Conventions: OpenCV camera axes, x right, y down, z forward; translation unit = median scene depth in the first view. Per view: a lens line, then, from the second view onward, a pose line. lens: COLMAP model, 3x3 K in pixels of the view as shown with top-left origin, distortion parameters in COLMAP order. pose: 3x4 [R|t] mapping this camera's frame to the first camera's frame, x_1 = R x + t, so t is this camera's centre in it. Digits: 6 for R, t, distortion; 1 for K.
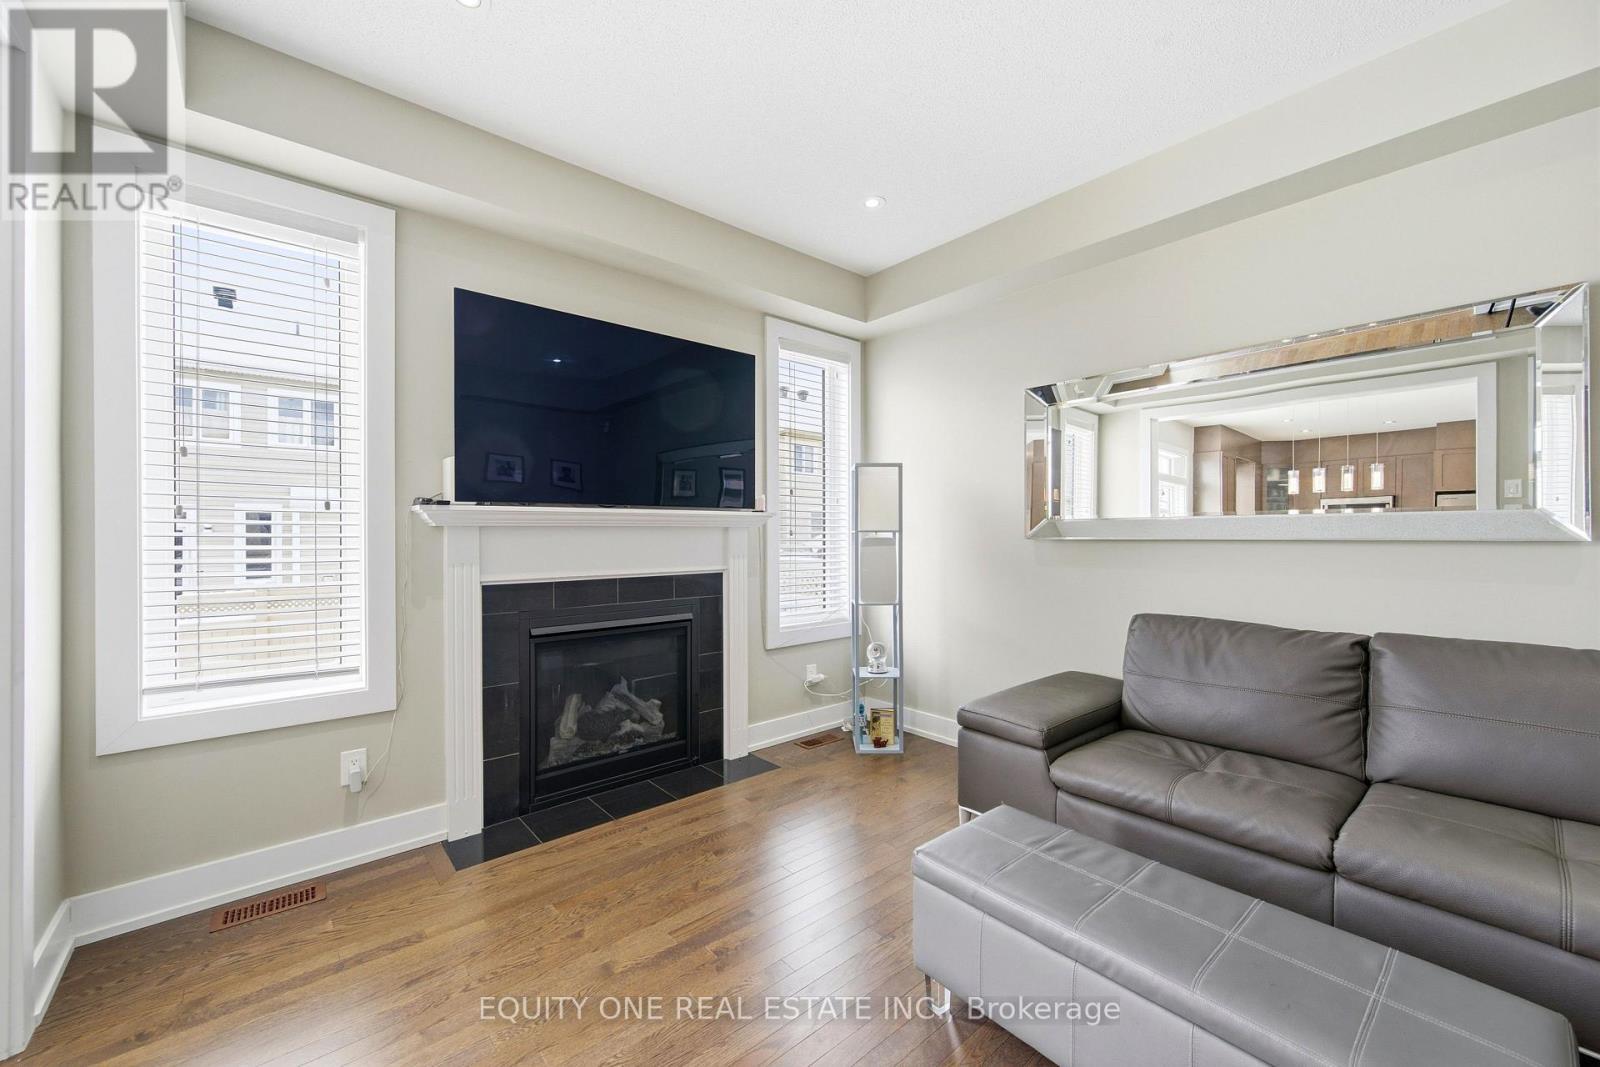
lens RADIAL K [[624.3, 0, 794.9], [0, 624.3, 534.8], [0, 0, 1]] dist [0.000065, -0.000020]
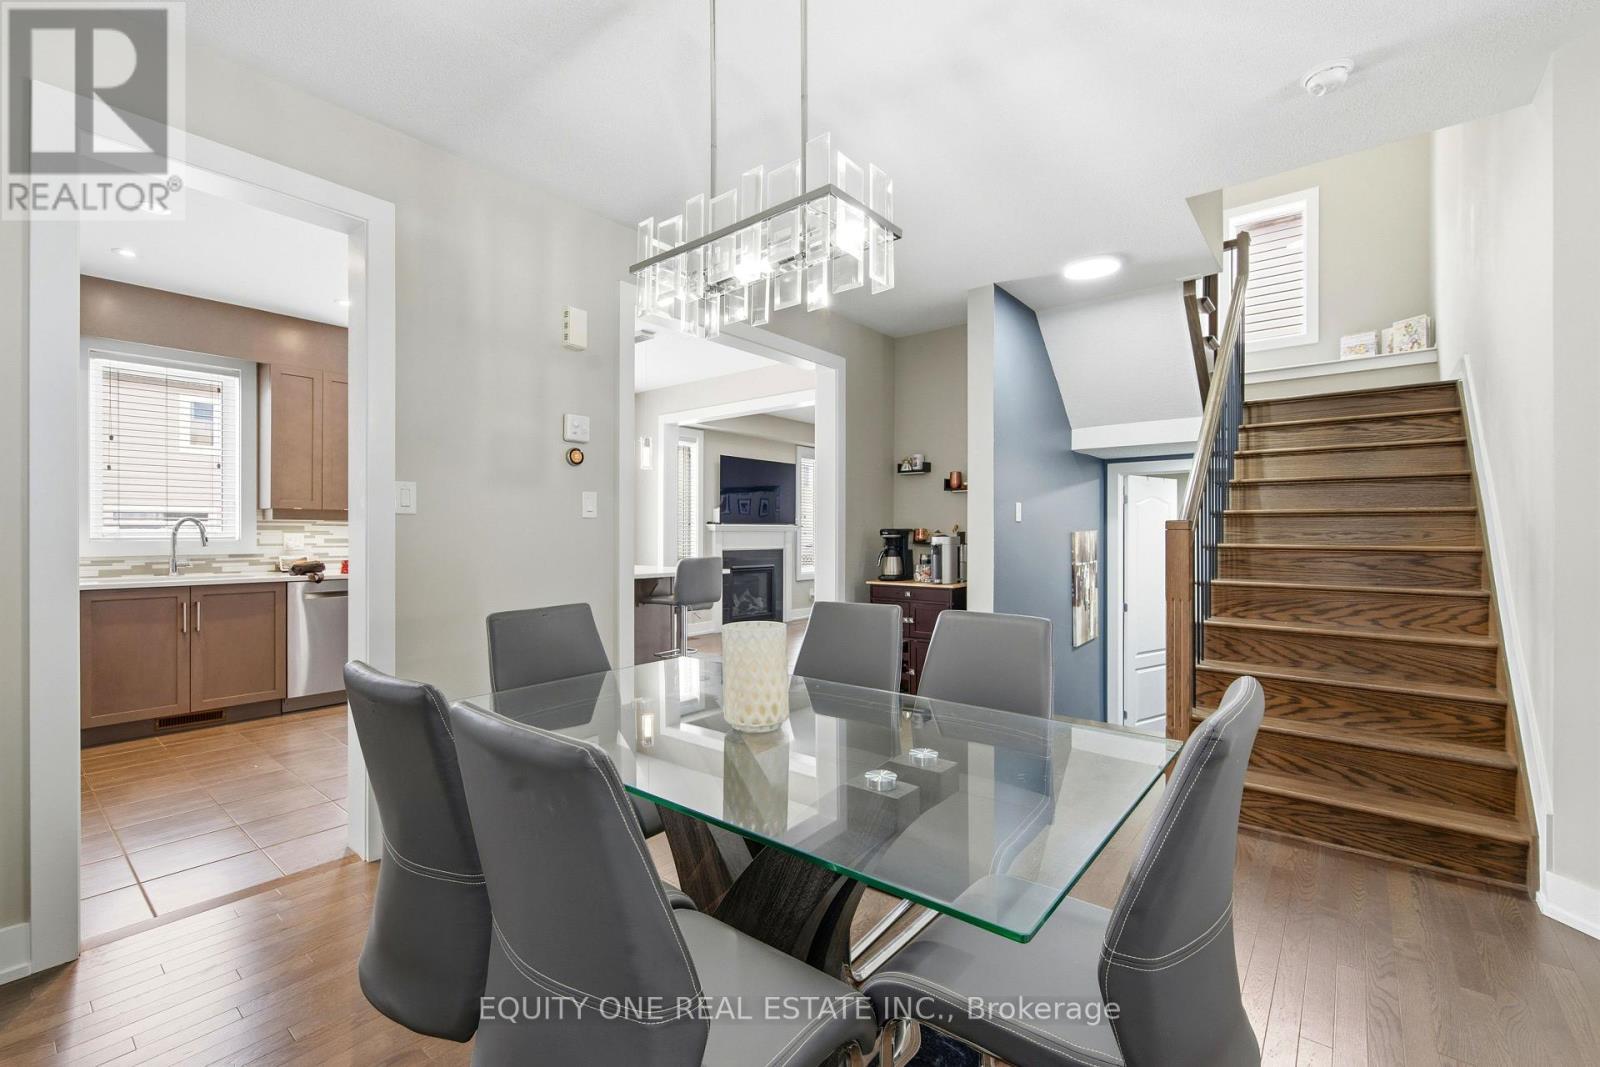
lens RADIAL K [[679.7, 0, 801.4], [0, 679.7, 532.1], [0, 0, 1]] dist [-0.001458, 0.000113]
pose [[0.985024, 0.005803, 0.172319, -0.480041], [-0.004713, 0.999966, -0.006736, 0.009667], [-0.172352, 0.005823, 0.985018, -1.603084]]
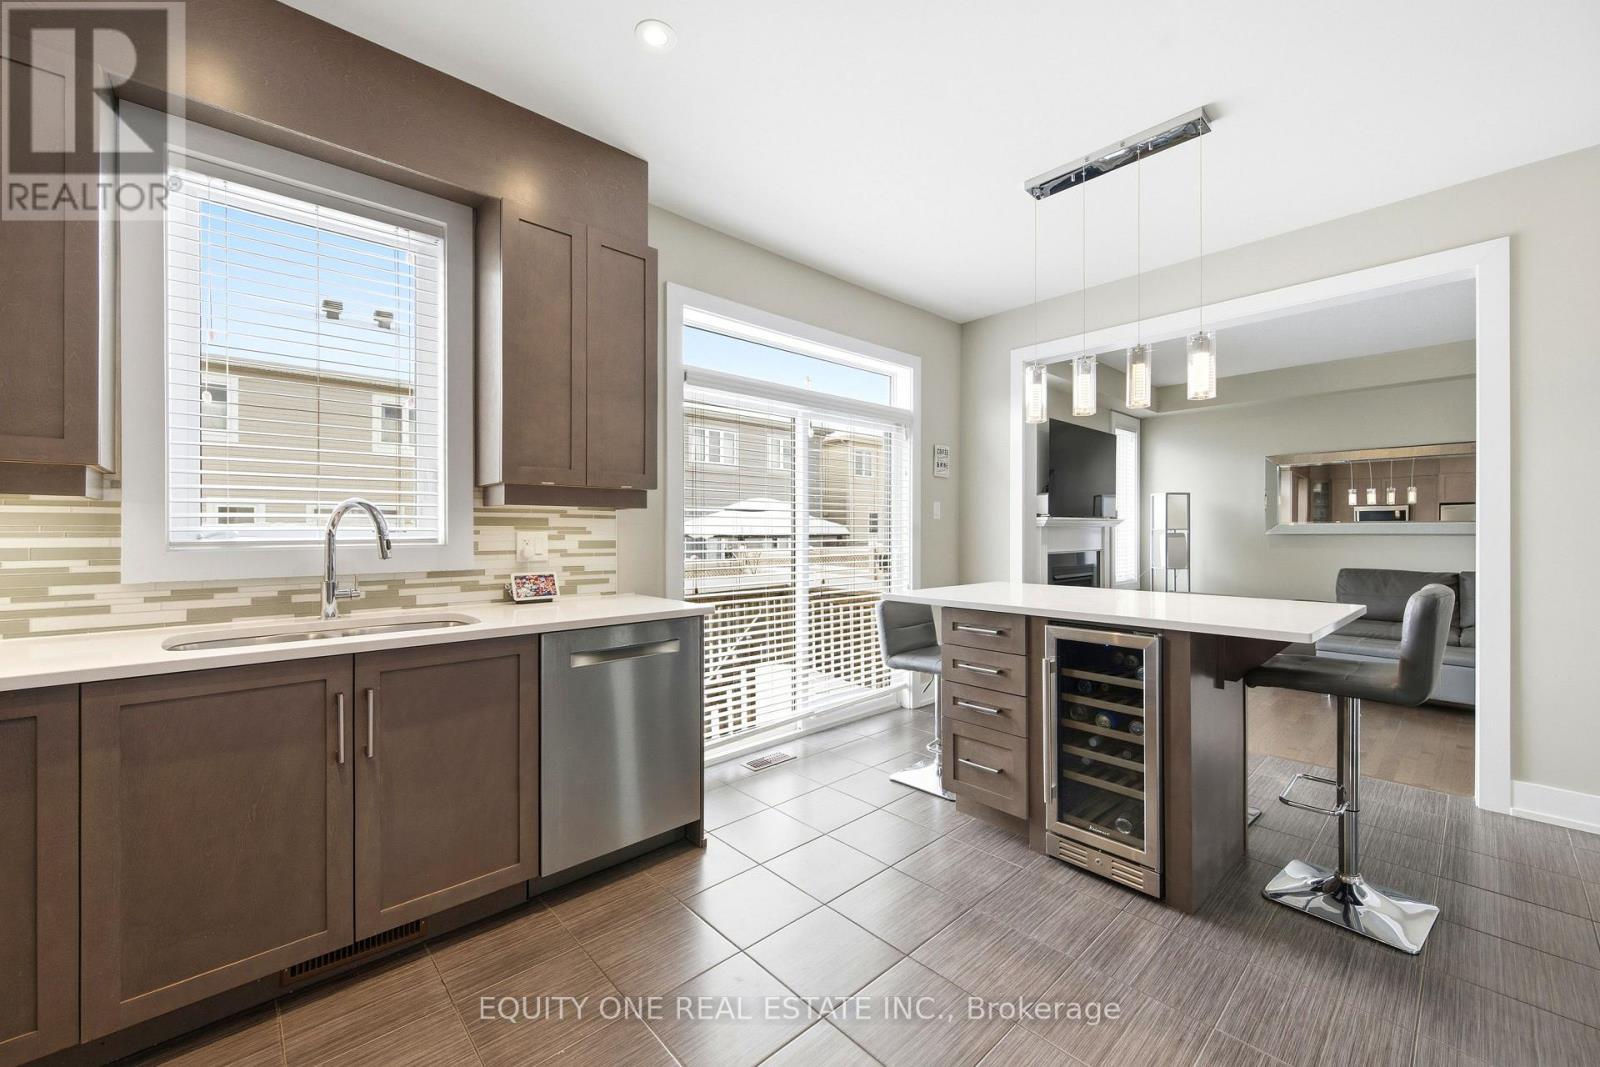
lens RADIAL K [[624.3, 0, 802.3], [0, 624.3, 530.1], [0, 0, 1]] dist [0.000065, -0.000020]
pose [[0.999557, 0.004765, 0.029379, -0.974215], [-0.004662, 0.999983, -0.003559, 0.007310], [-0.029395, 0.003420, 0.999562, -0.777692]]
